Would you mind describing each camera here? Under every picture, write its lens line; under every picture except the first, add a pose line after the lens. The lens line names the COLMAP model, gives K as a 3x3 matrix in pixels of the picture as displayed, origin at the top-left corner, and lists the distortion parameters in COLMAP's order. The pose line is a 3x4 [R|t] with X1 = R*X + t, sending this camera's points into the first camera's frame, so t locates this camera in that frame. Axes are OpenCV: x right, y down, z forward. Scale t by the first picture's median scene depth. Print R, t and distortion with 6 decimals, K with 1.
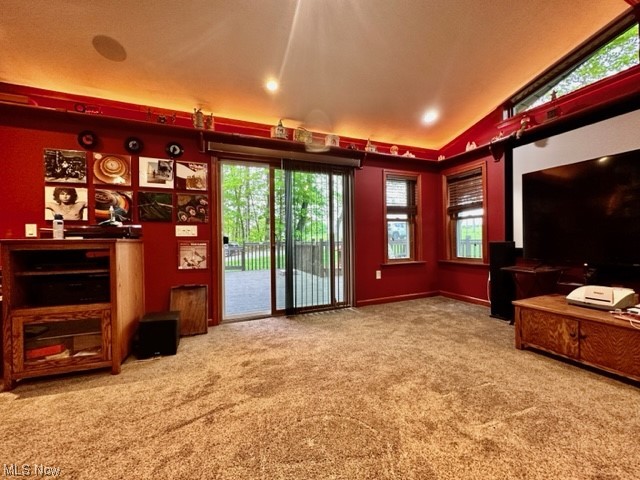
lens RADIAL K [[257.2, 0, 317.8], [0, 257.2, 240.1], [0, 0, 1]] dist [-0.000704, -0.000052]
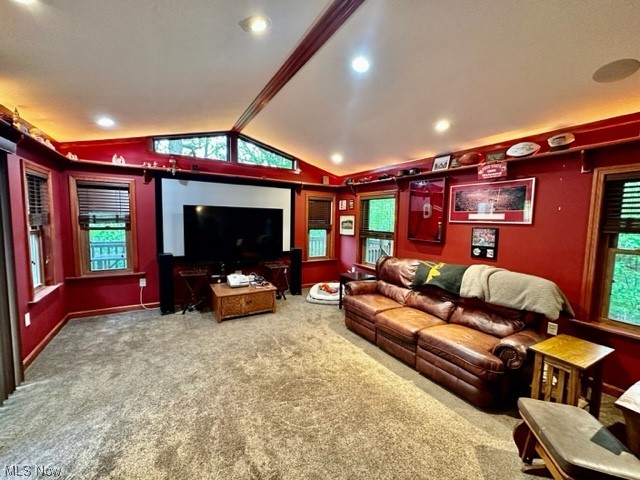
lens RADIAL K [[257.2, 0, 317.3], [0, 257.2, 241.1], [0, 0, 1]] dist [-0.000704, -0.000052]
pose [[-0.122609, -0.072367, 0.989813, -0.649647], [-0.012292, 0.997372, 0.071397, -0.162642], [-0.992379, -0.003413, -0.123176, 0.438997]]
